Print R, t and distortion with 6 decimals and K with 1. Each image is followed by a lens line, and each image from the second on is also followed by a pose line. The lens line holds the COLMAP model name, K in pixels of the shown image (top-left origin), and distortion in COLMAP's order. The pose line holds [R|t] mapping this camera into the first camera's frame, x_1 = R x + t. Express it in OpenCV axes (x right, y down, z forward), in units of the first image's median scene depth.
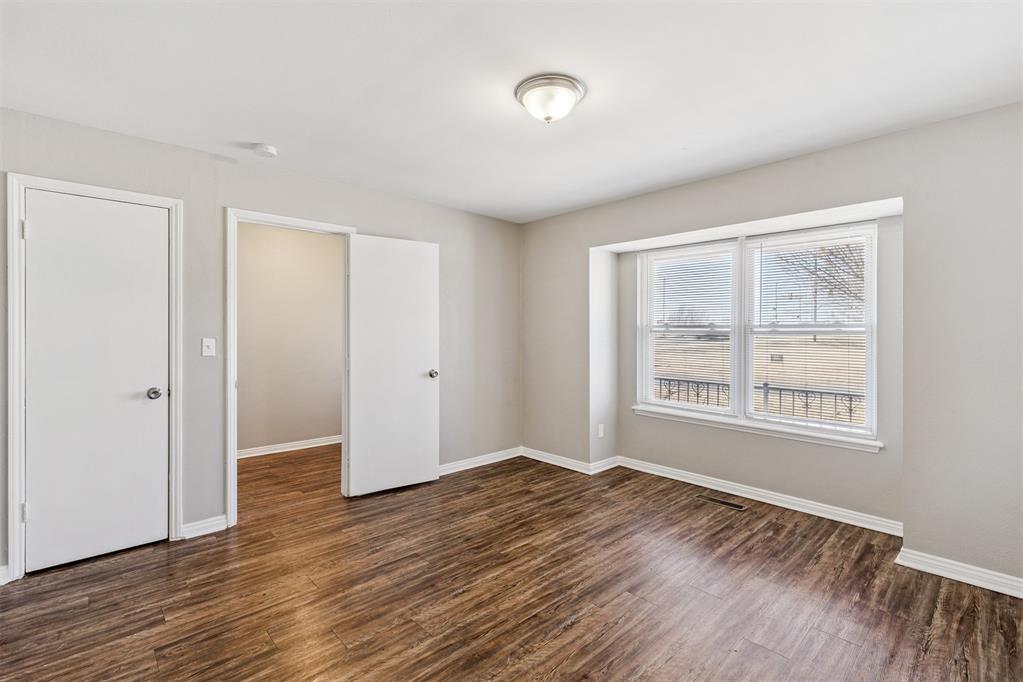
lens RADIAL K [[461.4, 0, 508.0], [0, 461.4, 340.1], [0, 0, 1]] dist [0.009094, -0.001434]
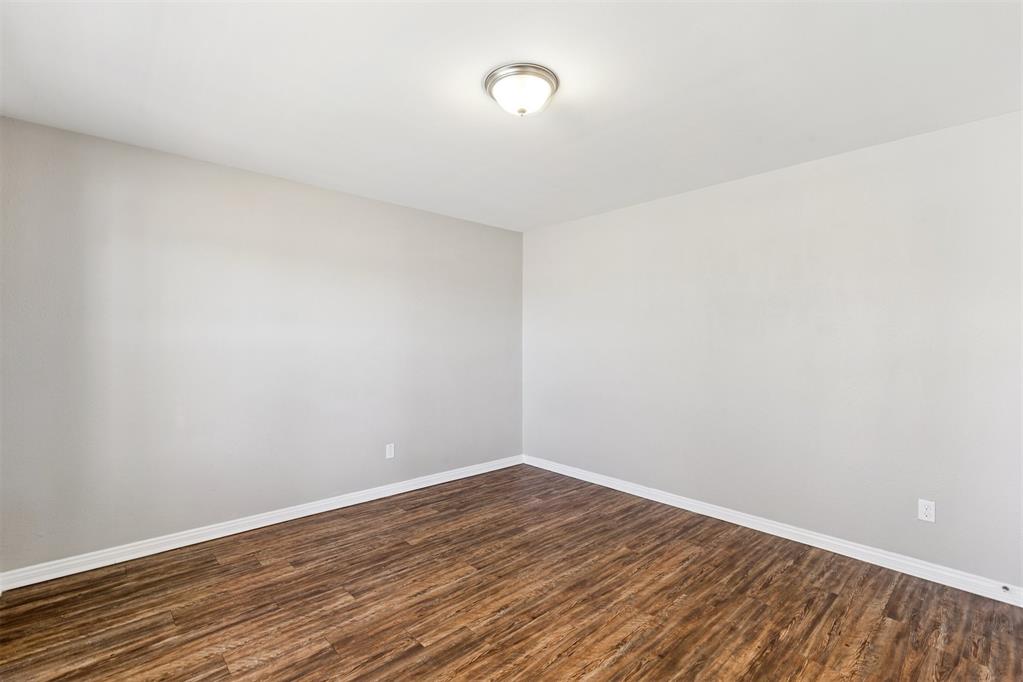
lens RADIAL K [[461.4, 0, 511.0], [0, 461.4, 335.6], [0, 0, 1]] dist [0.009094, -0.001434]
pose [[-0.999982, -0.005990, -0.000294, 0.098057], [-0.005992, 0.999968, 0.005352, -0.027291], [0.000262, 0.005353, -0.999986, 1.753109]]
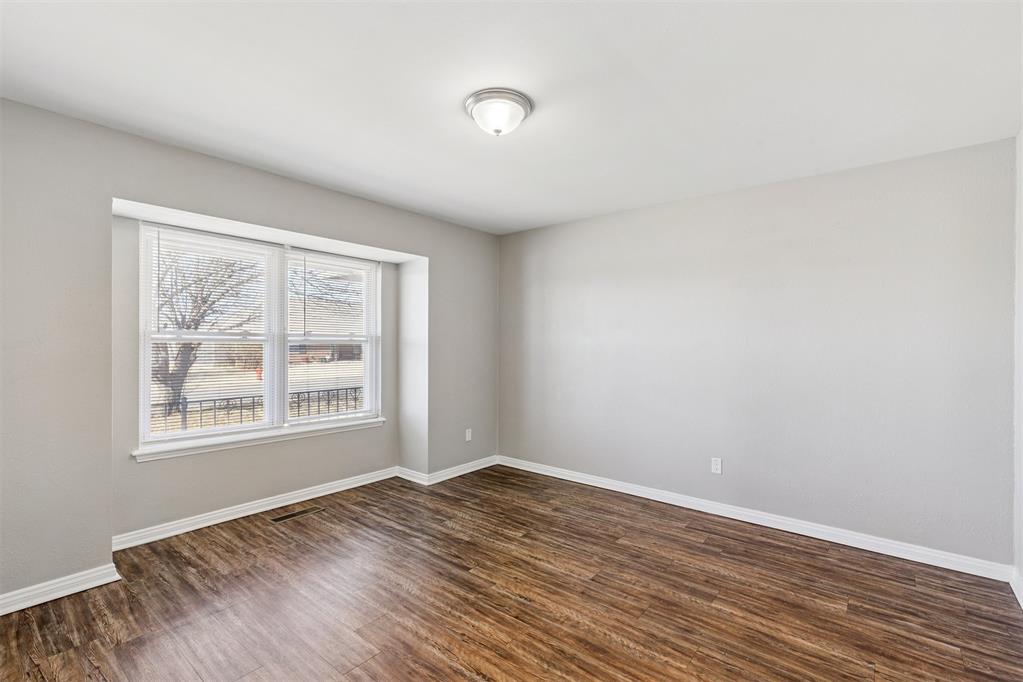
lens RADIAL K [[461.4, 0, 509.9], [0, 461.4, 333.1], [0, 0, 1]] dist [0.009094, -0.001434]
pose [[-0.137274, 0.017217, 0.990383, -0.843274], [0.011345, 0.999811, -0.015808, -0.017552], [-0.990468, 0.009066, -0.137443, 0.999916]]
